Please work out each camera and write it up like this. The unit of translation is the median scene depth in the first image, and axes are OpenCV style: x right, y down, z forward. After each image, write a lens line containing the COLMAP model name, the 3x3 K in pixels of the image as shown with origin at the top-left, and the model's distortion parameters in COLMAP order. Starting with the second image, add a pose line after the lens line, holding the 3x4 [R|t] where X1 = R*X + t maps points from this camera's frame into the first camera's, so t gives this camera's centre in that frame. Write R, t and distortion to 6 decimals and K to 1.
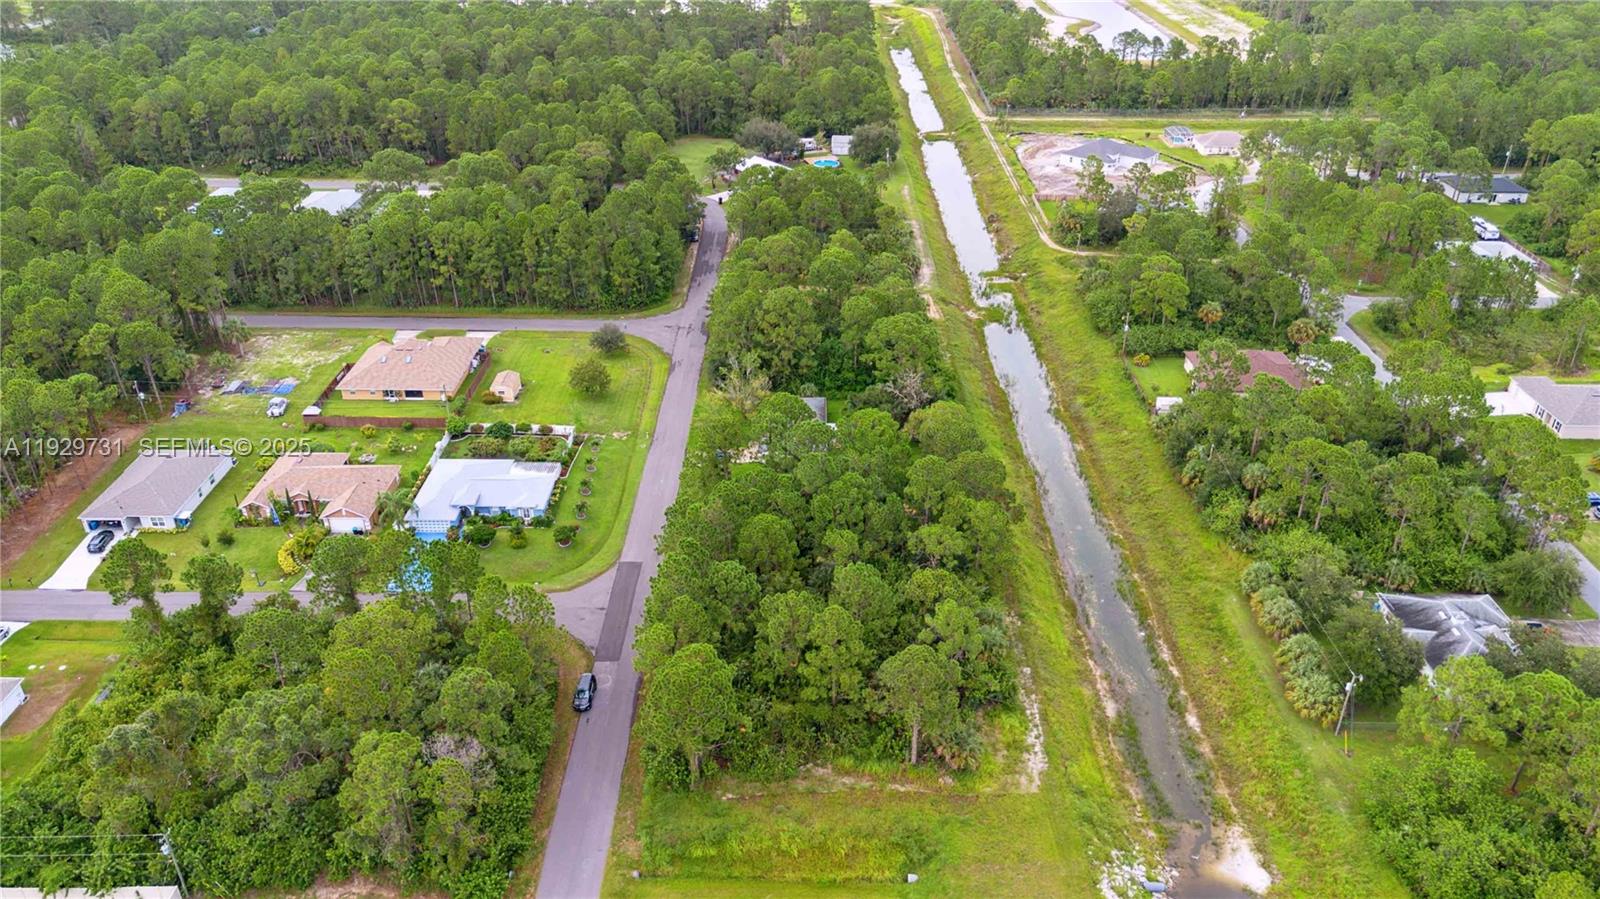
lens RADIAL K [[1115.3, 0, 800.0], [0, 1115.3, 449.5], [0, 0, 1]] dist [0.064523, -0.073516]
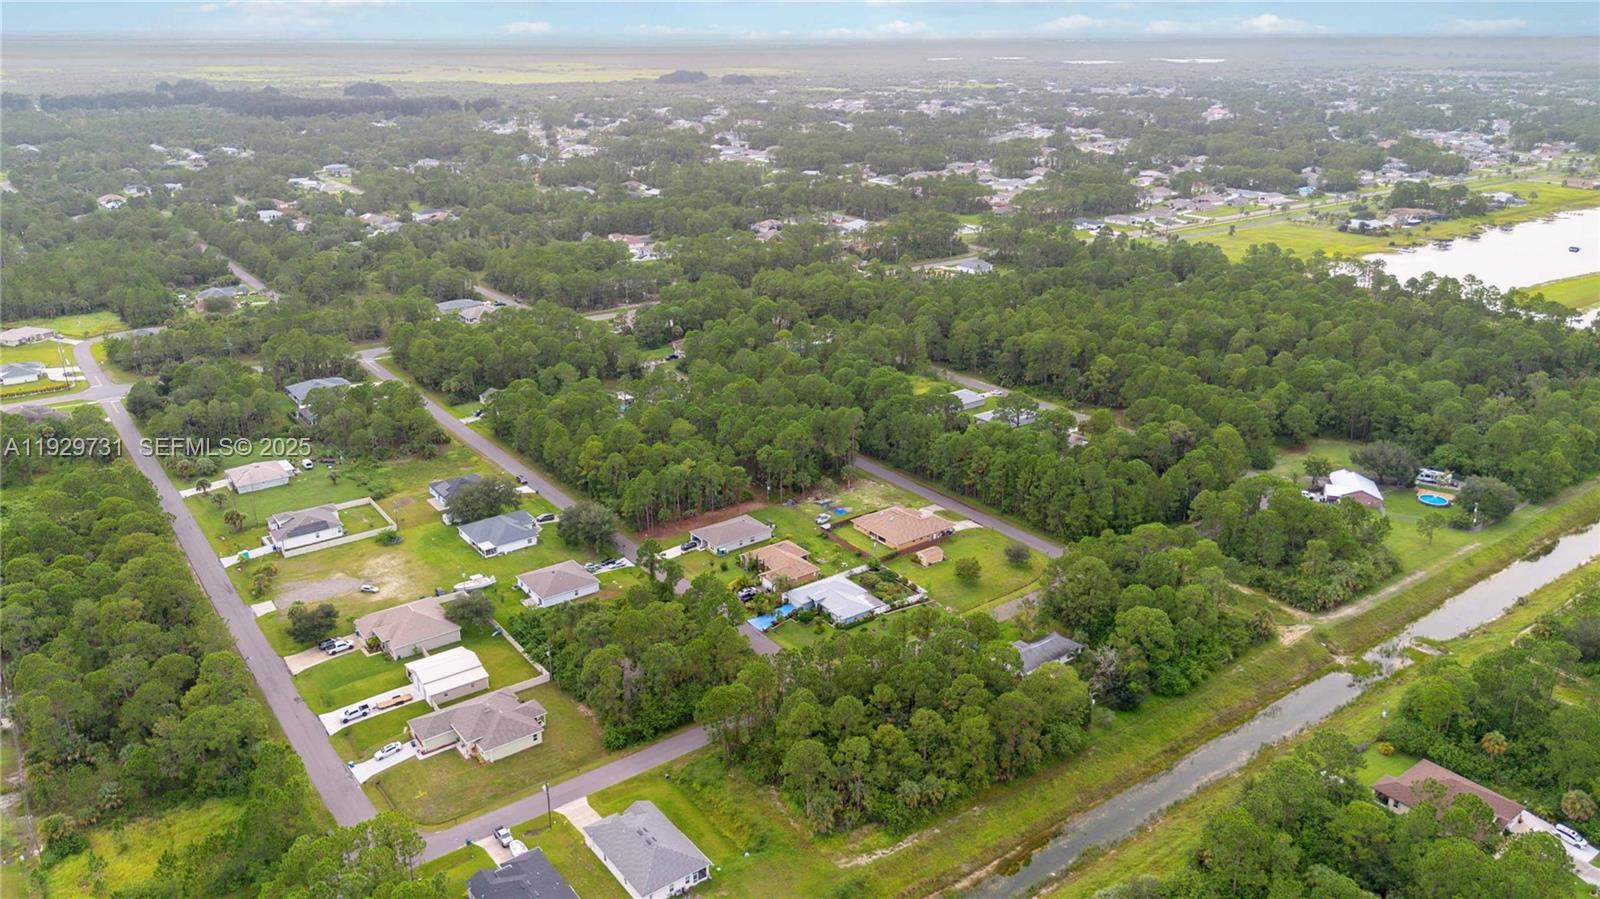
lens RADIAL K [[1115.3, 0, 800.0], [0, 1115.3, 449.5], [0, 0, 1]] dist [0.064523, -0.073516]
pose [[0.597730, 0.273549, -0.753585, 0.894190], [-0.392593, 0.919440, 0.022356, -0.187223], [0.698992, 0.282489, 0.656971, -0.193094]]
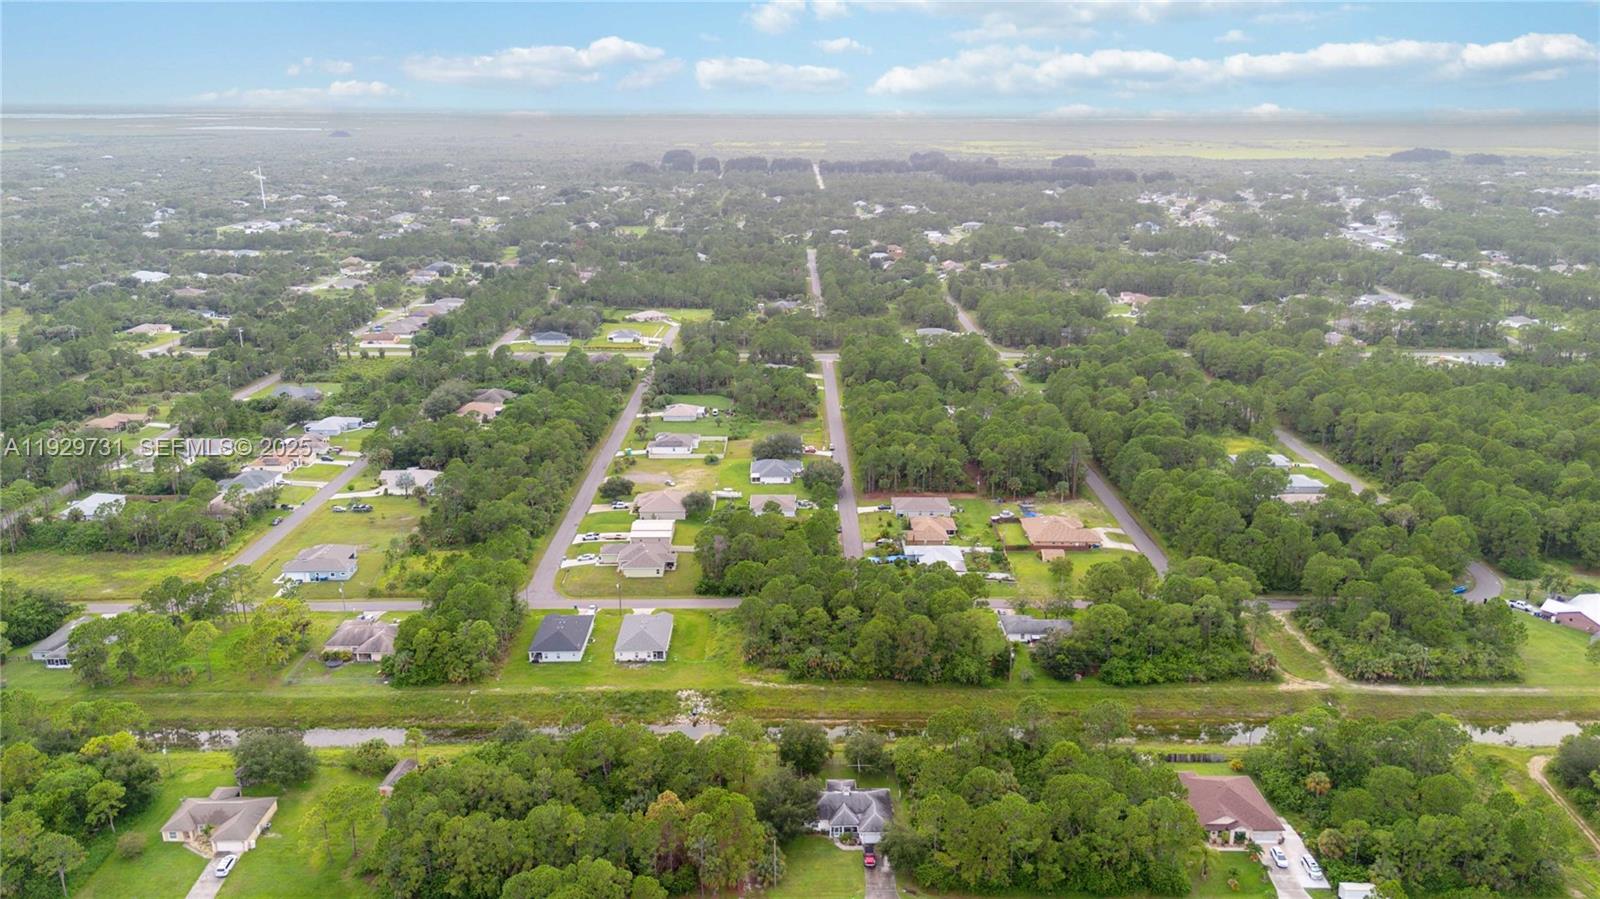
lens RADIAL K [[1115.3, 0, 800.0], [0, 1115.3, 449.5], [0, 0, 1]] dist [0.064523, -0.073516]
pose [[0.007756, 0.284080, -0.958769, 1.651390], [-0.493910, 0.834768, 0.243344, -0.514546], [0.869479, 0.471658, 0.146785, 0.399096]]
